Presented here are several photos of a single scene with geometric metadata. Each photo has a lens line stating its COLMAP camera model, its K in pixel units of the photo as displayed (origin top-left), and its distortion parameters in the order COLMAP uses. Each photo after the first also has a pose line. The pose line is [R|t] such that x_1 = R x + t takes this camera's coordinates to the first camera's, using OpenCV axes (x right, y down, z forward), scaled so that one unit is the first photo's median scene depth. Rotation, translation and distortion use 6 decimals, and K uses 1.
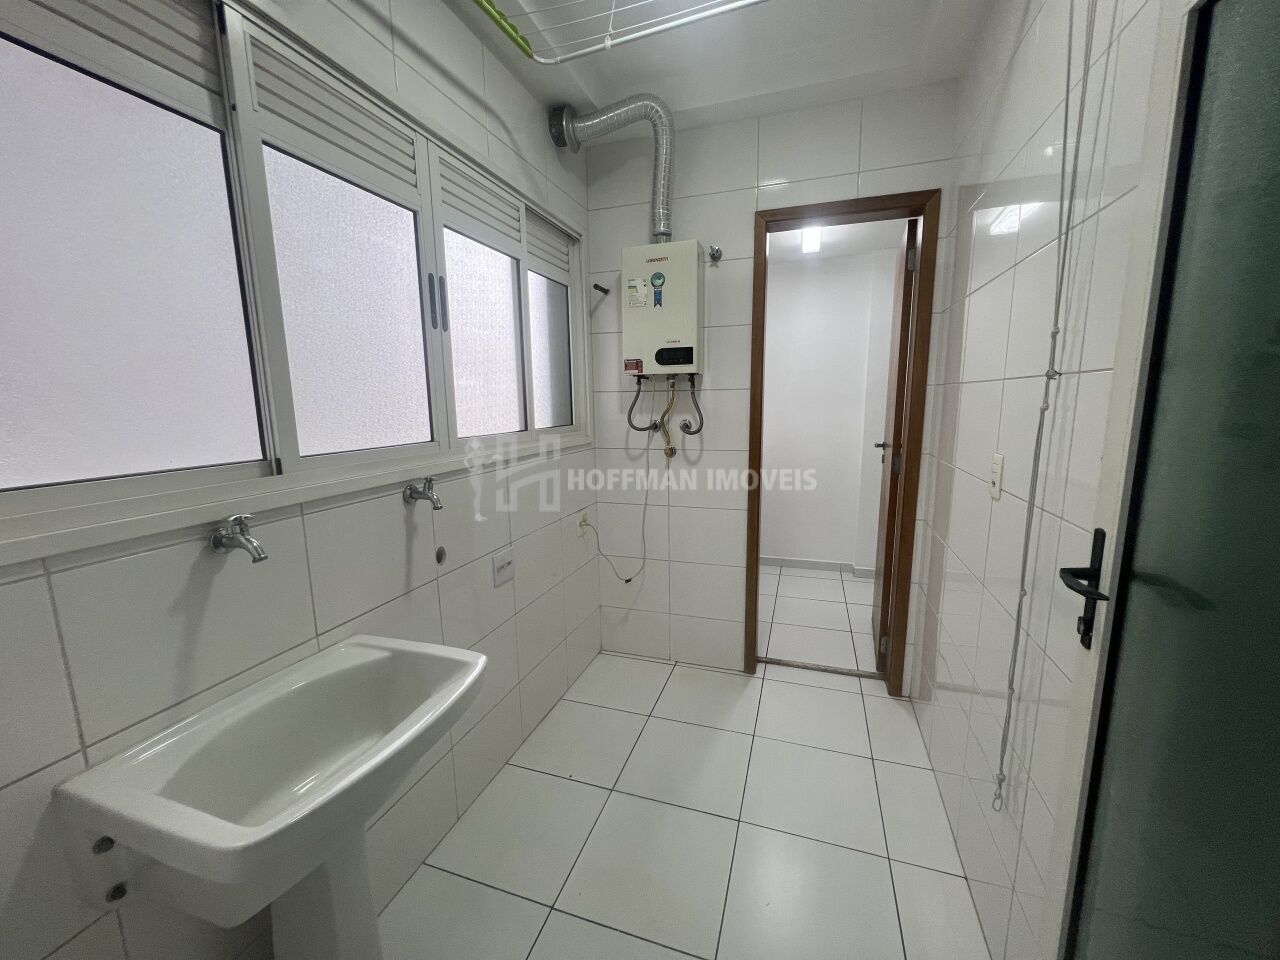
lens RADIAL K [[511.9, 0, 635.2], [0, 511.9, 483.8], [0, 0, 1]] dist [-0.001251, -0.000035]
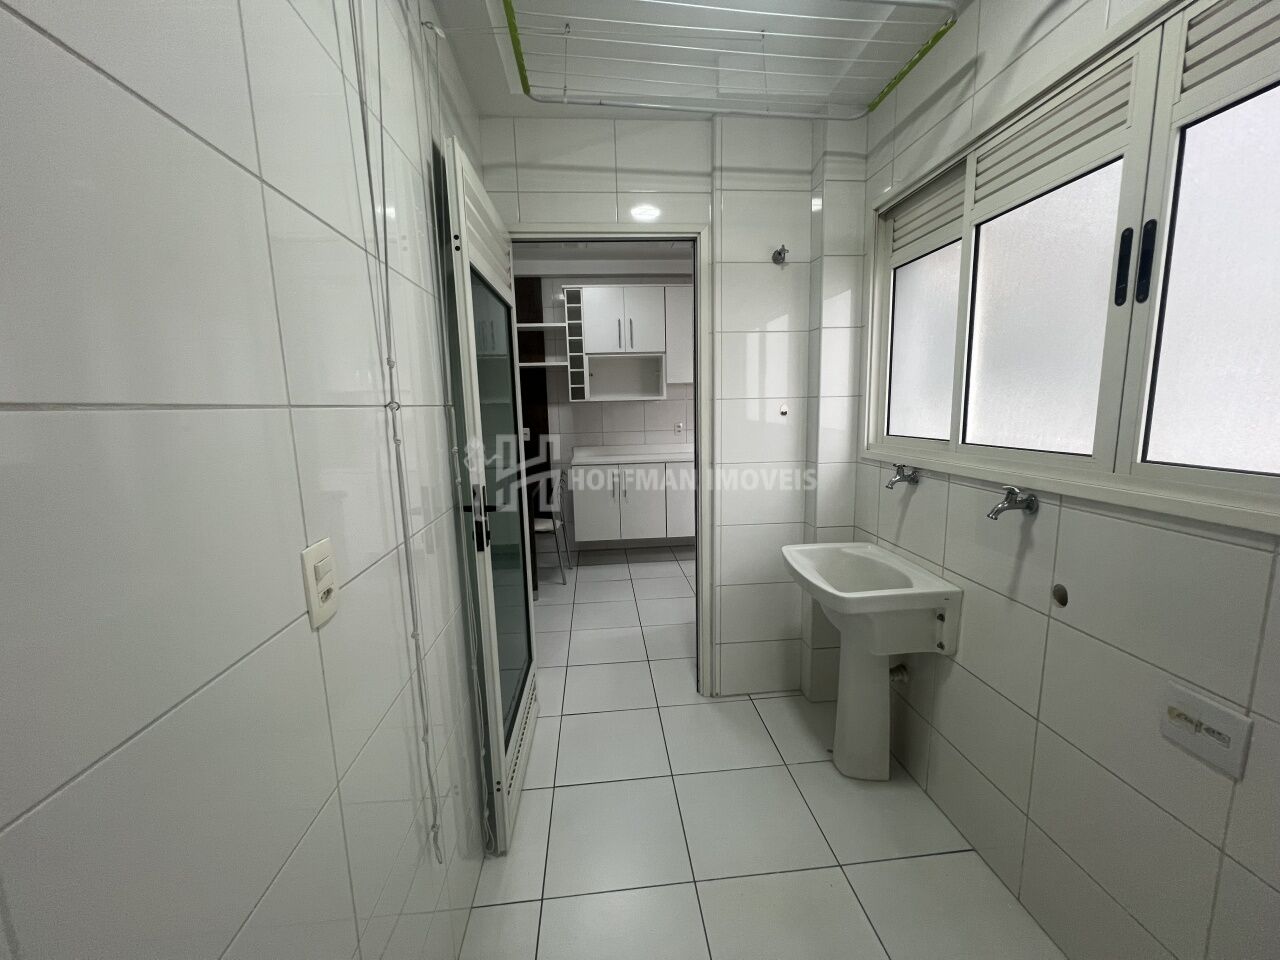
lens RADIAL K [[511.9, 0, 651.1], [0, 511.9, 485.4], [0, 0, 1]] dist [-0.001251, -0.000035]
pose [[-0.905638, 0.103193, -0.411303, 0.575587], [-0.031905, 0.950607, 0.308753, -0.281623], [0.422849, 0.292741, -0.857614, 1.515259]]
